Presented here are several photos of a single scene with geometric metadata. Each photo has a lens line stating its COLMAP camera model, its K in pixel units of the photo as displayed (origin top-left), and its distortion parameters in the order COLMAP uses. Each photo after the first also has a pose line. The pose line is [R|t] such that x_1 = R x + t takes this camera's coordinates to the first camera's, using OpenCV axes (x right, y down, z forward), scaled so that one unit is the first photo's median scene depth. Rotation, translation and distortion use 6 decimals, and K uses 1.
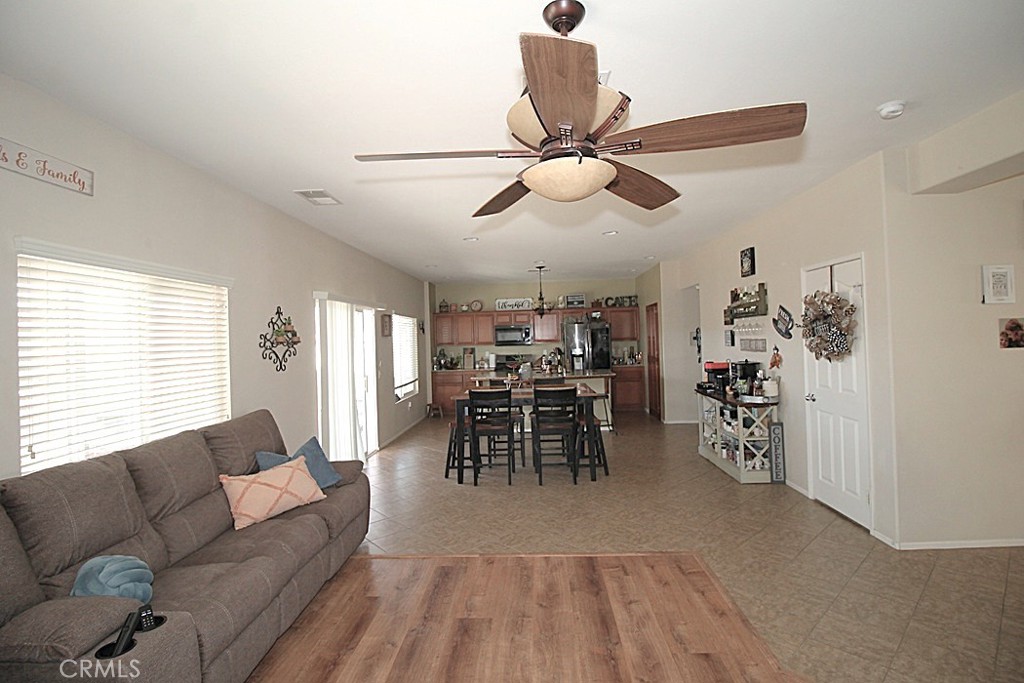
lens RADIAL K [[478.5, 0, 511.7], [0, 478.5, 330.9], [0, 0, 1]] dist [0.001250, -0.012771]
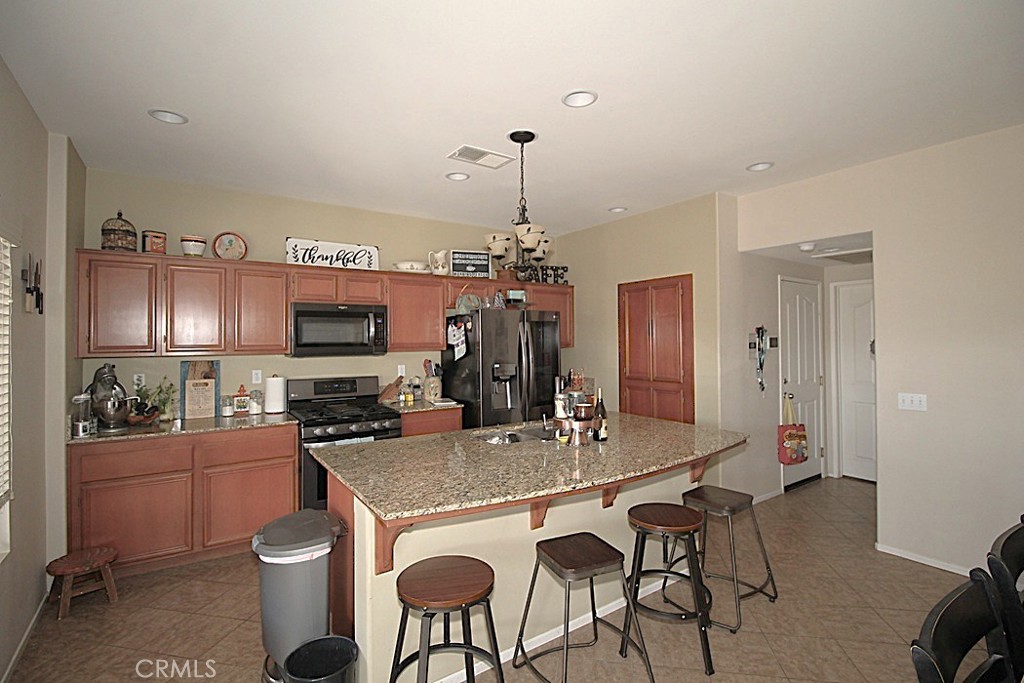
lens RADIAL K [[478.5, 0, 511.7], [0, 478.5, 330.9], [0, 0, 1]] dist [0.001250, -0.012771]
pose [[0.786872, 0.035846, 0.616074, -0.132320], [-0.024911, 0.999343, -0.026329, 0.017232], [-0.616613, 0.005370, 0.787248, 0.600014]]
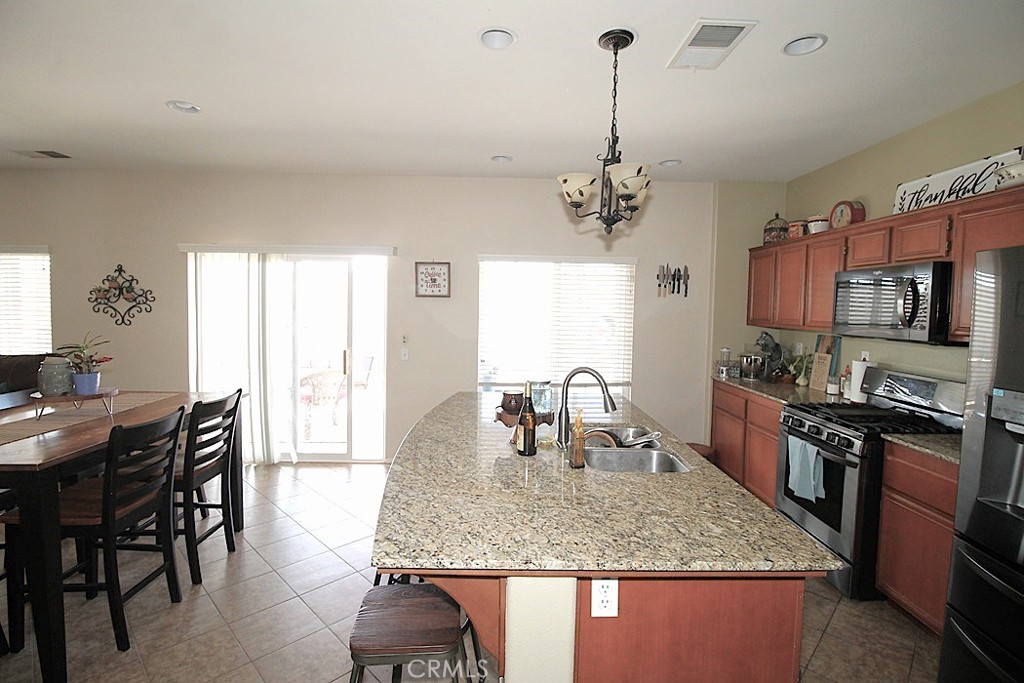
lens RADIAL K [[478.5, 0, 511.7], [0, 478.5, 330.9], [0, 0, 1]] dist [0.001250, -0.012771]
pose [[0.076174, 0.082484, -0.993677, 0.271389], [-0.002115, 0.996584, 0.082563, 0.002983], [0.997092, -0.004188, 0.076088, 0.757336]]
